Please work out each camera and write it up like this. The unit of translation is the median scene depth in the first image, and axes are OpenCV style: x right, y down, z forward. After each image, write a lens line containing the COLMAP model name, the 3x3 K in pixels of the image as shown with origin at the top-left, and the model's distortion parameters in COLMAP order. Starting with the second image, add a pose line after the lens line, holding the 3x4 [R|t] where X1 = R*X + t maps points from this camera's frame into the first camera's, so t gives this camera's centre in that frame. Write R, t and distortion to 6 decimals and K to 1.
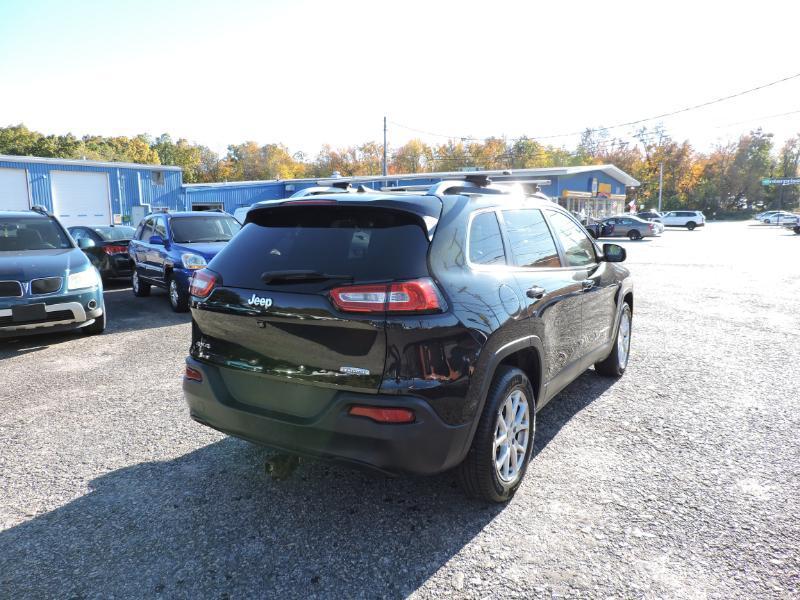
lens RADIAL K [[564.8, 0, 403.1], [0, 564.8, 300.1], [0, 0, 1]] dist [-0.010880, -0.010478]
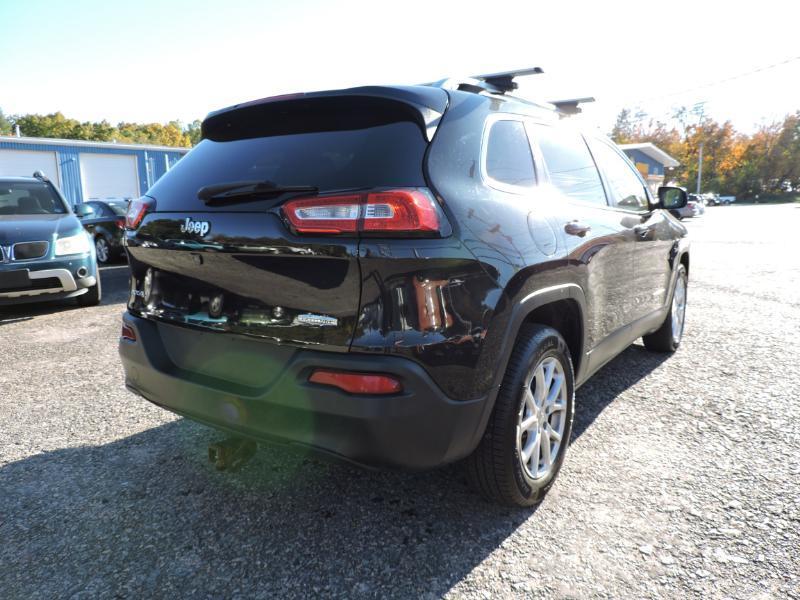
lens RADIAL K [[564.8, 0, 404.5], [0, 564.8, 299.6], [0, 0, 1]] dist [-0.010880, -0.010478]
pose [[0.998731, 0.005278, -0.050093, 0.045960], [-0.004109, 0.999717, 0.023422, 0.066839], [0.050203, -0.023187, 0.998470, 0.247758]]
